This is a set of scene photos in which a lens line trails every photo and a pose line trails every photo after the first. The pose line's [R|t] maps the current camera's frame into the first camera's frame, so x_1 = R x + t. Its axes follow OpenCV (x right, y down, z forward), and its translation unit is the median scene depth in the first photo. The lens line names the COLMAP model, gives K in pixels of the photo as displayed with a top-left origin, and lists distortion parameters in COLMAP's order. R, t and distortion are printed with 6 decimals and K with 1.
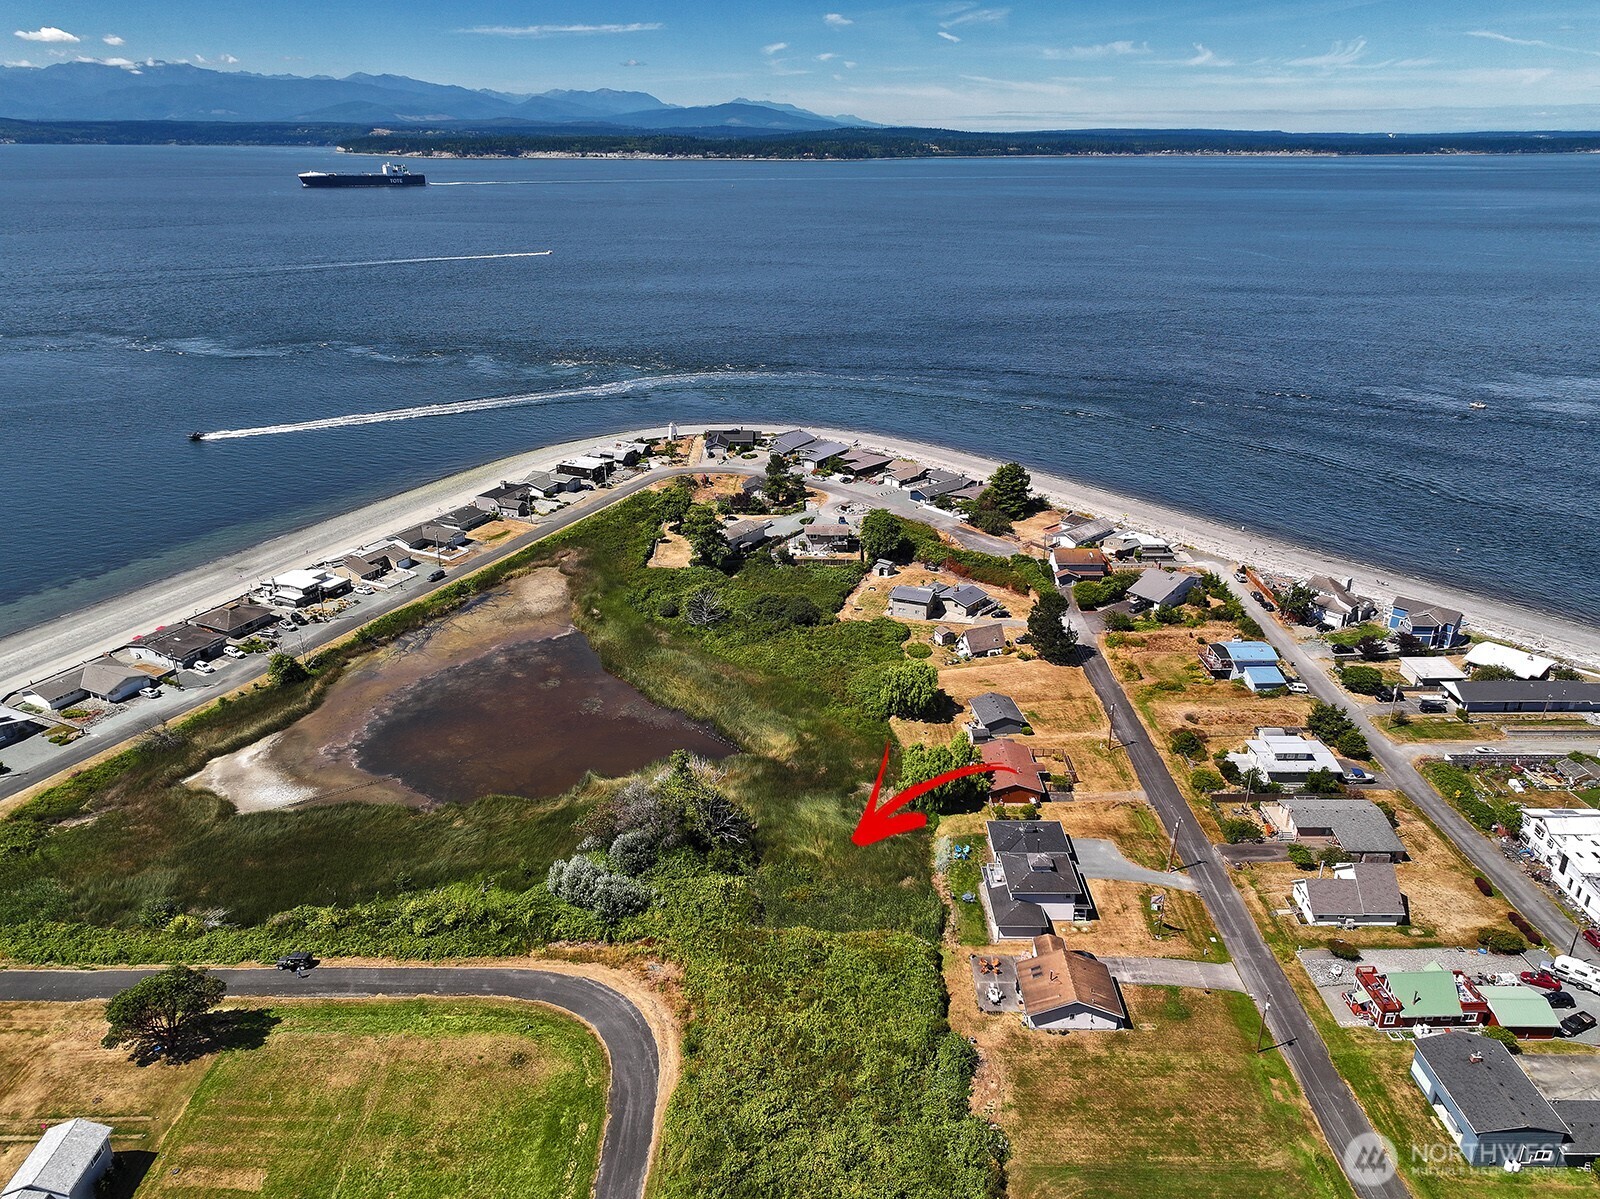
lens RADIAL K [[1101.2, 0, 803.7], [0, 1101.2, 644.3], [0, 0, 1]] dist [0.005131, 0.002714]
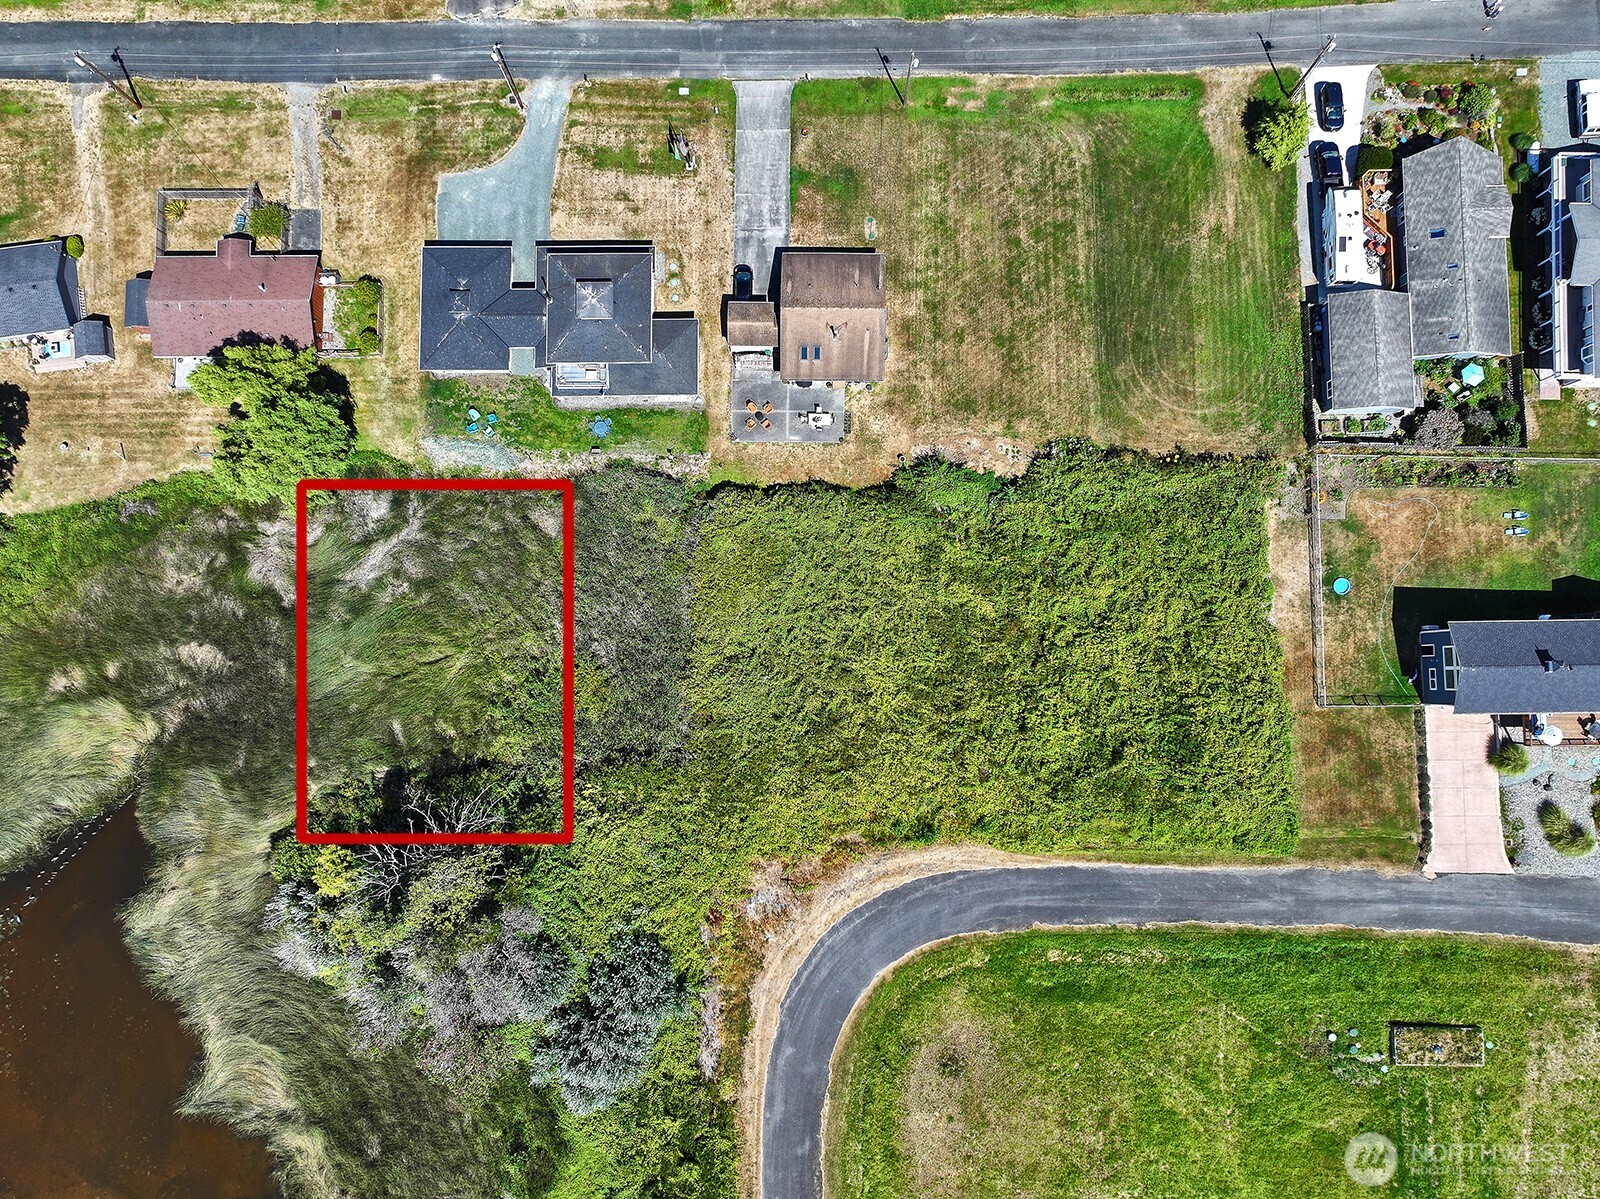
lens RADIAL K [[1125.9, 0, 803.4], [0, 1125.9, 601.3], [0, 0, 1]] dist [0.002522, 0.011238]
pose [[-0.008418, -0.996924, 0.077923, -0.003772], [0.424473, 0.066994, 0.902959, -0.288129], [-0.905401, 0.040677, 0.422604, 0.583093]]
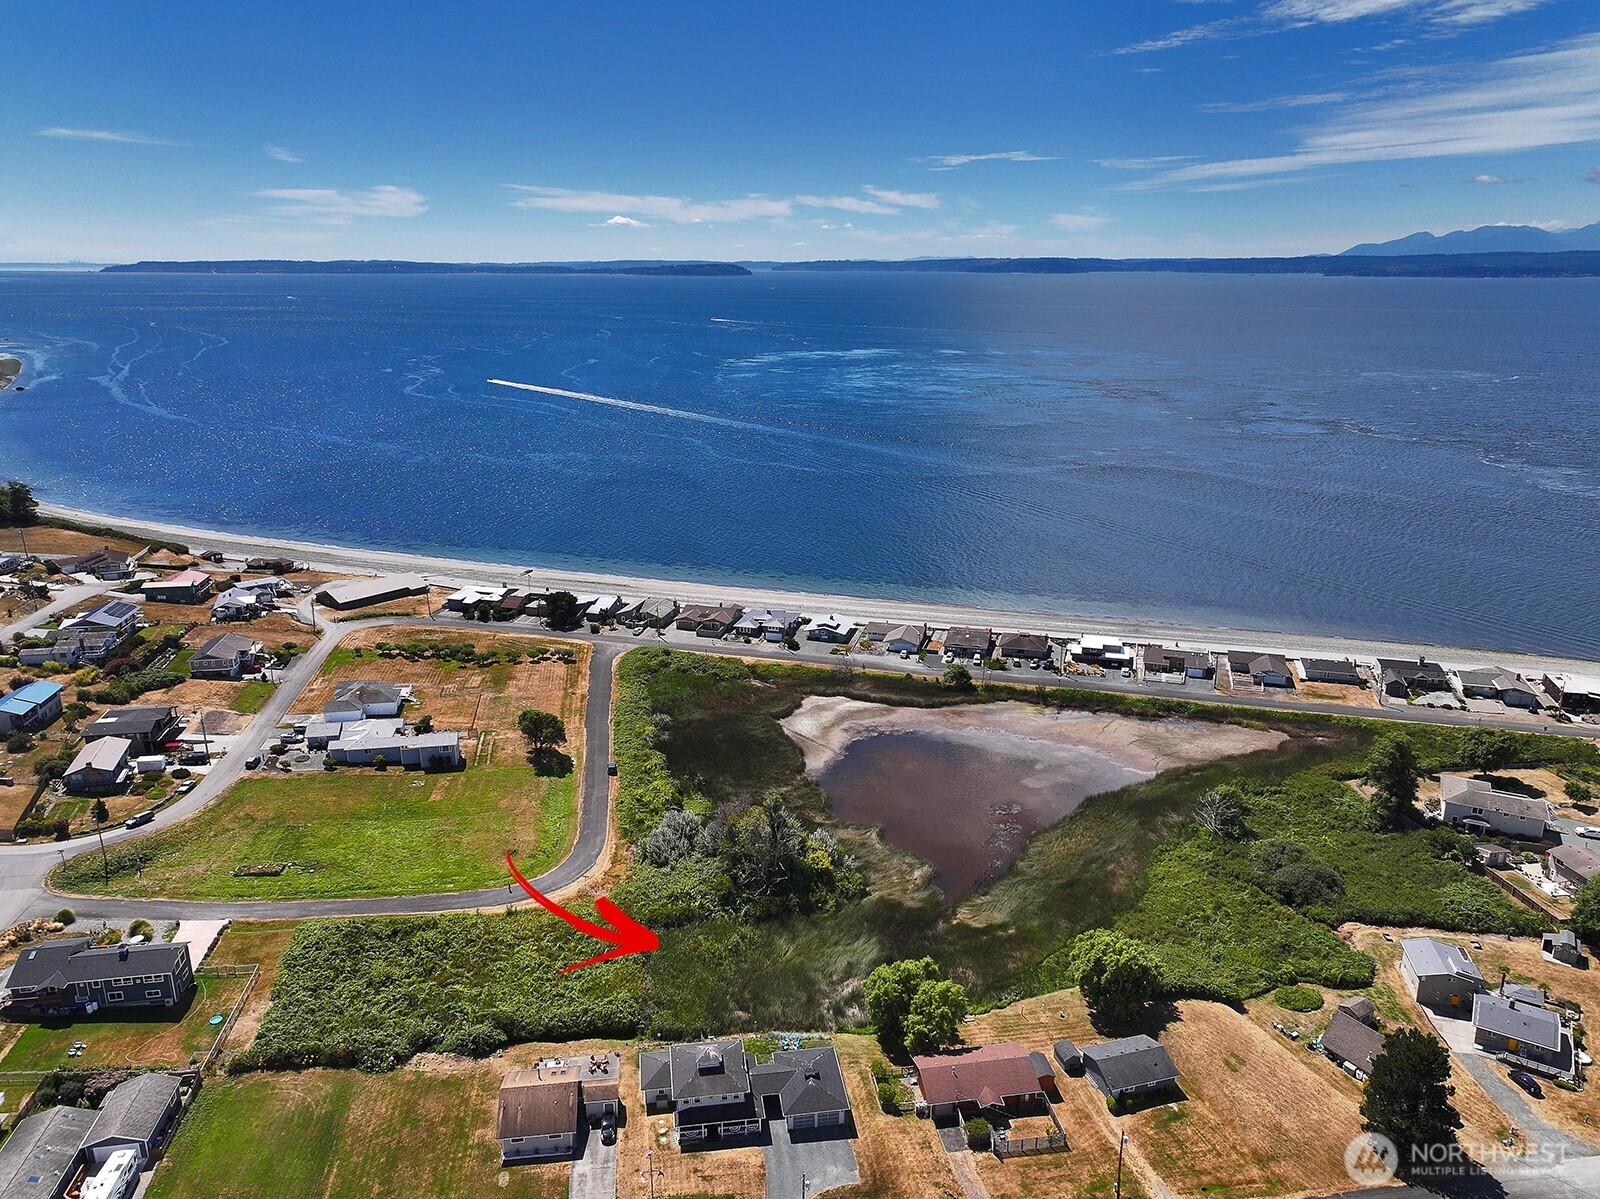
lens RADIAL K [[1125.9, 0, 803.4], [0, 1125.9, 601.3], [0, 0, 1]] dist [0.002522, 0.011238]
pose [[0.151944, 0.283240, -0.946936, 0.903747], [-0.414921, 0.887832, 0.198983, -0.311937], [0.897080, 0.362670, 0.252423, 0.651050]]
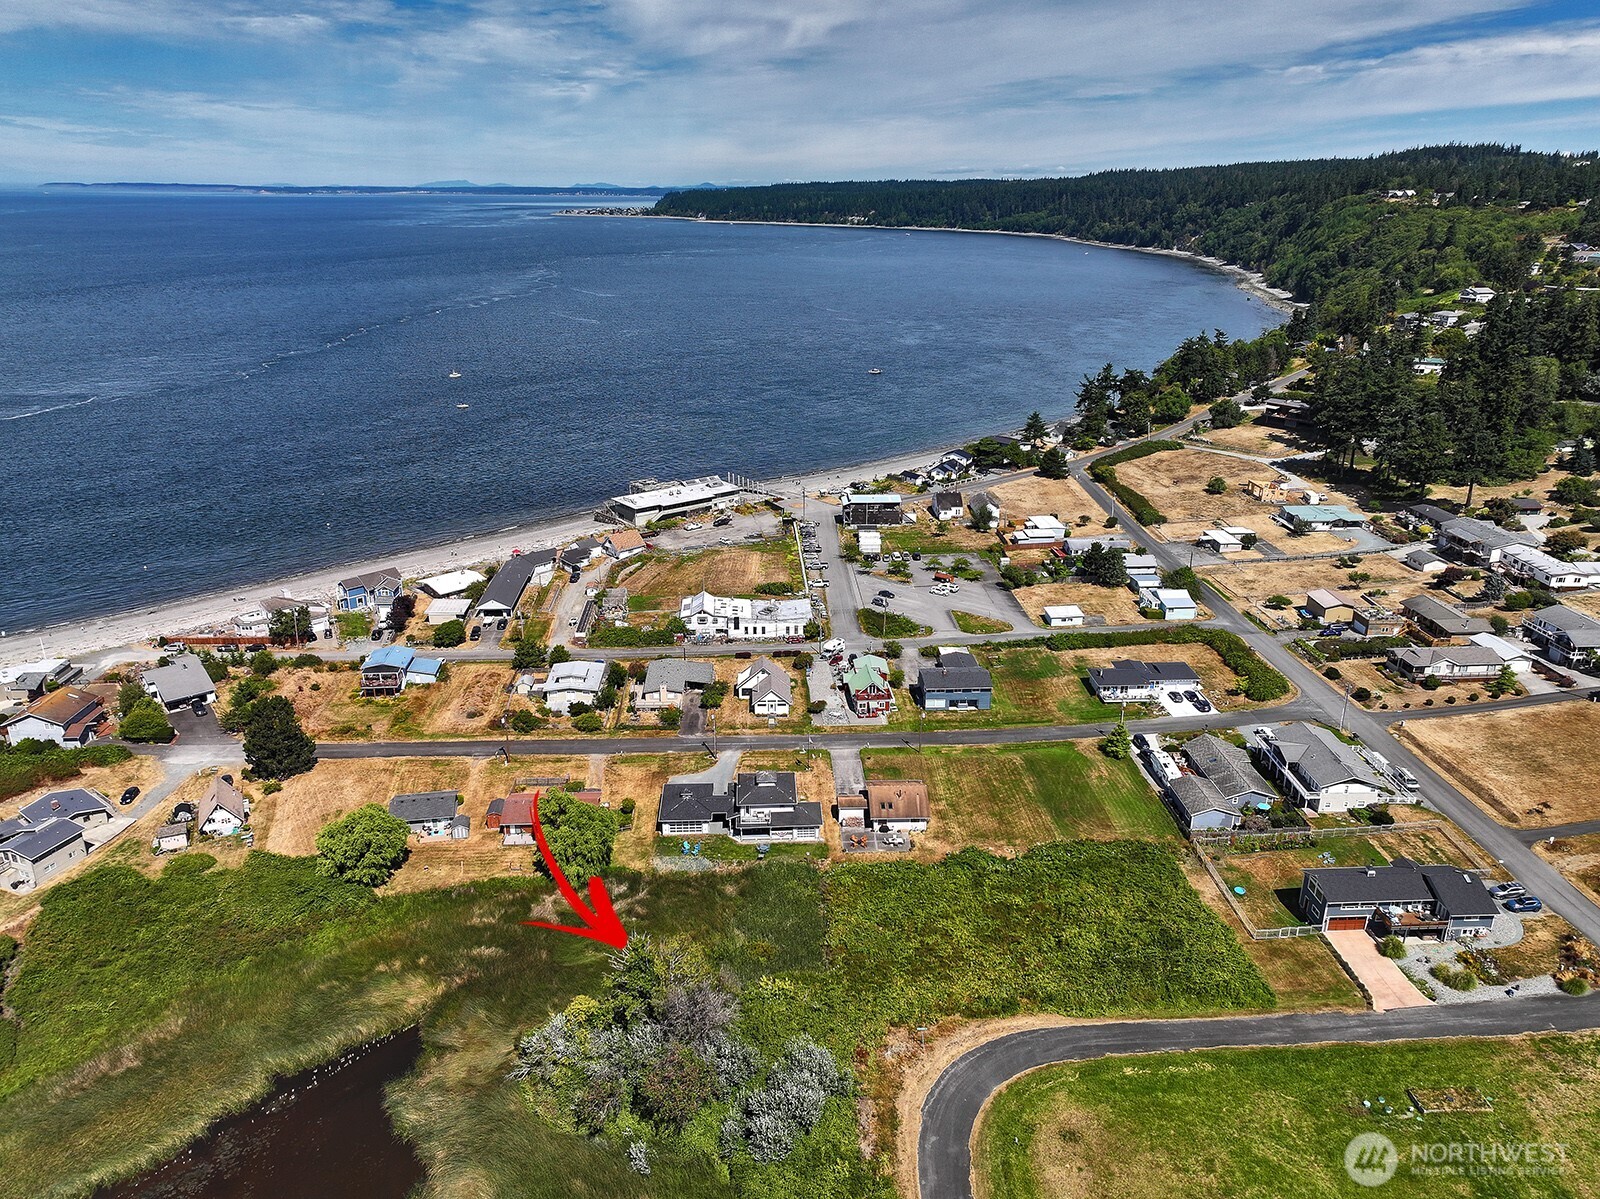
lens RADIAL K [[1125.9, 0, 803.4], [0, 1125.9, 601.3], [0, 0, 1]] dist [0.002522, 0.011238]
pose [[-0.051135, -0.345542, 0.937009, -0.735882], [0.416840, 0.845219, 0.334440, -0.296736], [-0.907540, 0.407685, 0.100815, 0.715066]]
